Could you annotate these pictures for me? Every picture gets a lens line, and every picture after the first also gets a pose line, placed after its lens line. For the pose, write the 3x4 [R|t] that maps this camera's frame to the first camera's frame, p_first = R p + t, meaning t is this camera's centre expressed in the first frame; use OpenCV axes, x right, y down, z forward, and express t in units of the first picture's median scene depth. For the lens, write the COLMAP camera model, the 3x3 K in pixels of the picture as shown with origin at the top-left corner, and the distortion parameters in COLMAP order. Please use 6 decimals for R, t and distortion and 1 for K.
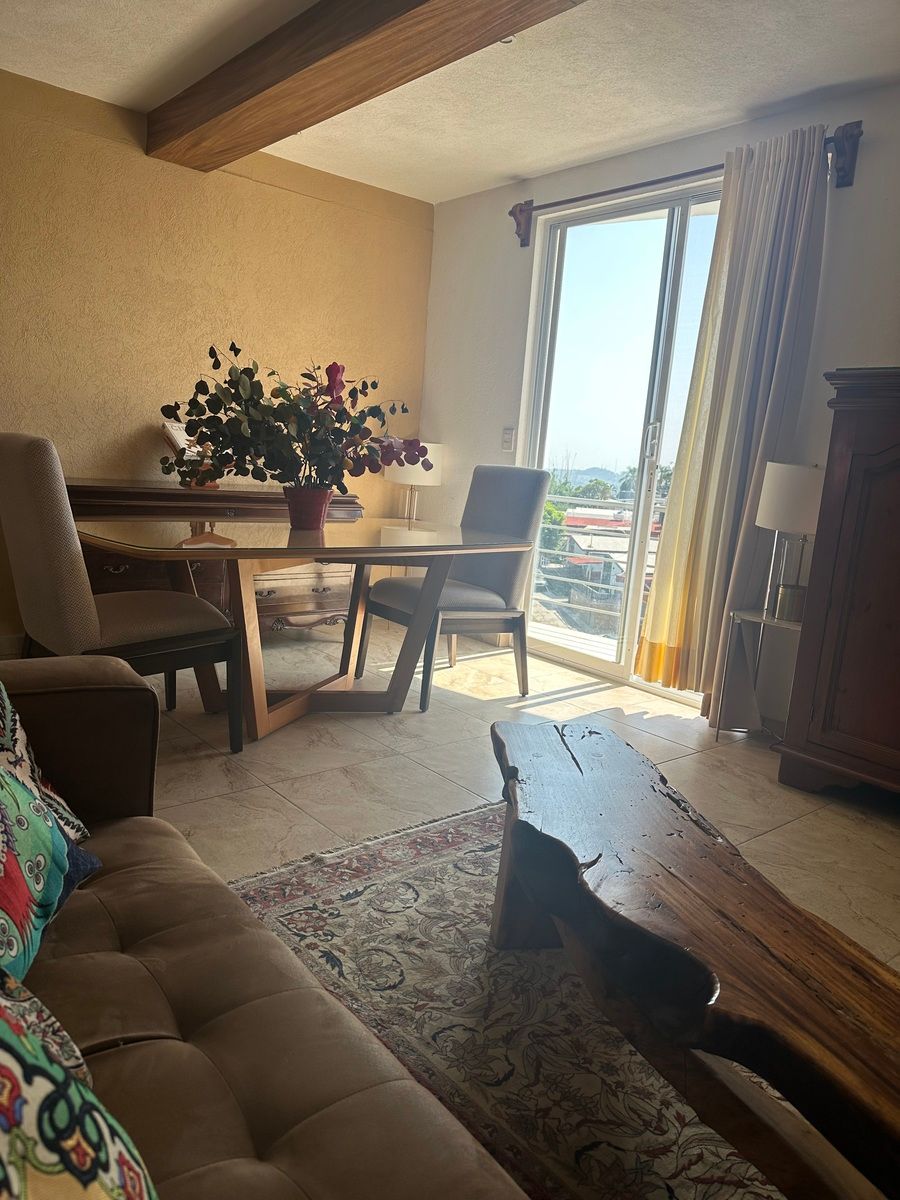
lens RADIAL K [[842.5, 0, 443.3], [0, 842.5, 608.1], [0, 0, 1]] dist [0.057007, -0.074274]
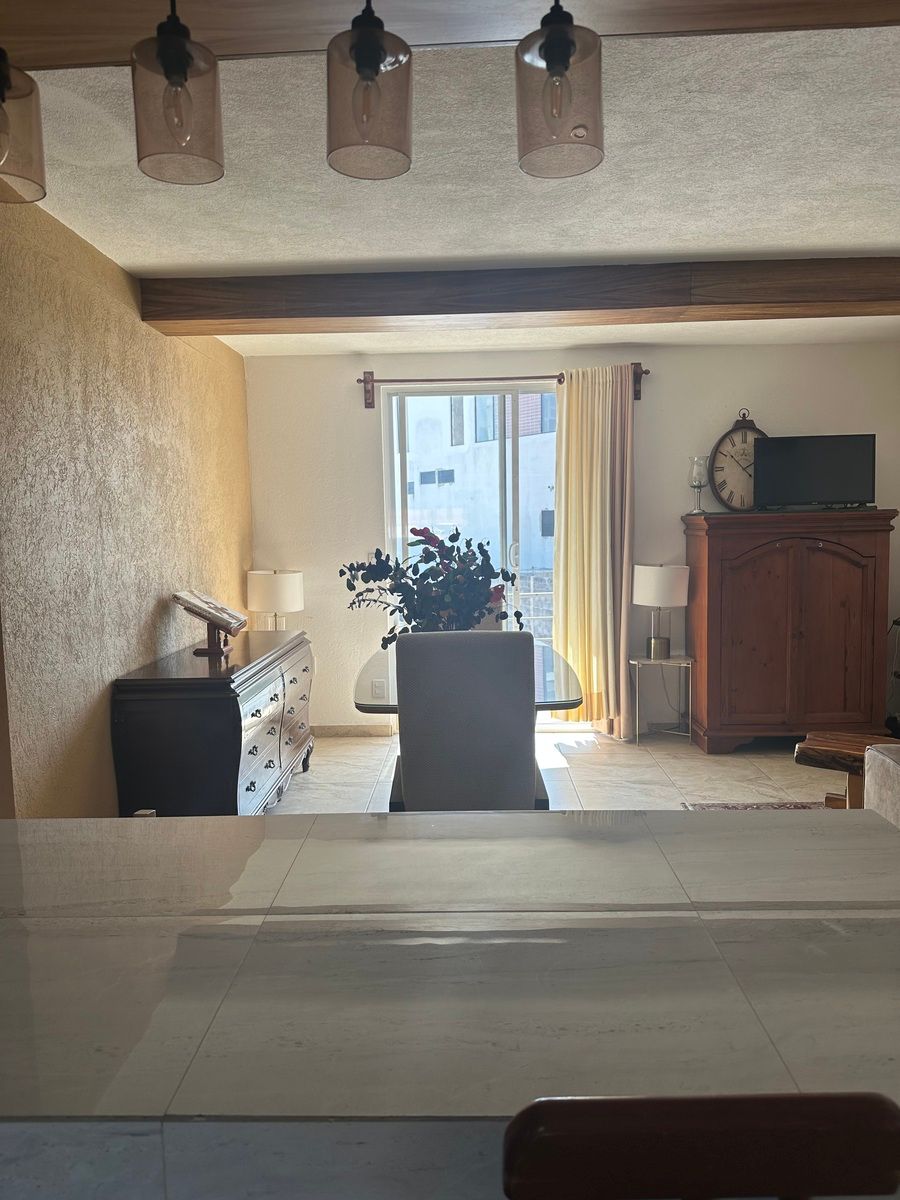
lens RADIAL K [[842.5, 0, 452.0], [0, 842.5, 602.5], [0, 0, 1]] dist [0.057007, -0.074274]
pose [[0.658433, -0.154812, 0.736545, -1.084004], [0.206111, 0.978295, 0.021372, -0.219380], [-0.723867, 0.137738, 0.676051, 0.192842]]
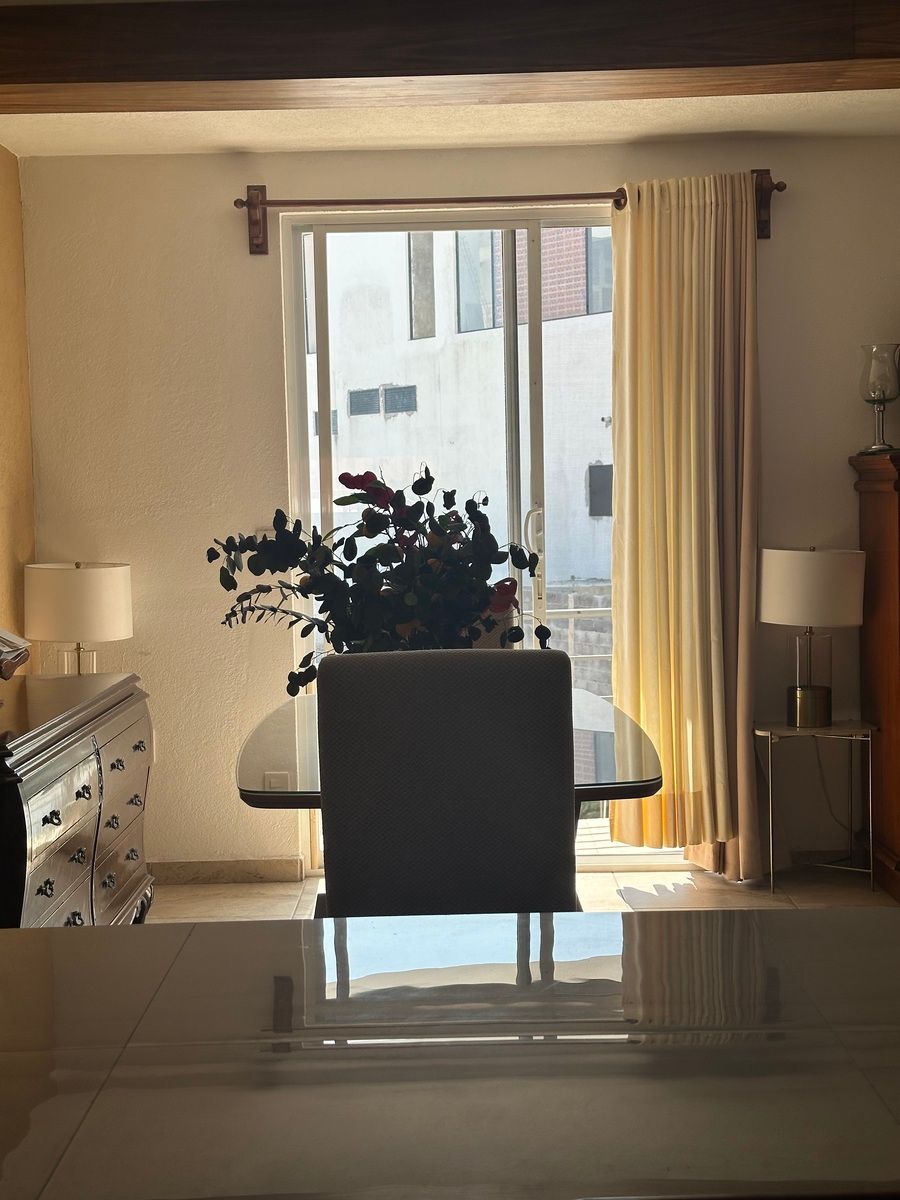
lens RADIAL K [[1675.8, 0, 445.2], [0, 1675.8, 597.6], [0, 0, 1]] dist [0.047334, 0.000000]
pose [[0.643001, -0.134153, 0.754024, -1.146536], [0.211285, 0.977404, -0.006279, -0.190384], [-0.736144, 0.163351, 0.656816, 0.150743]]
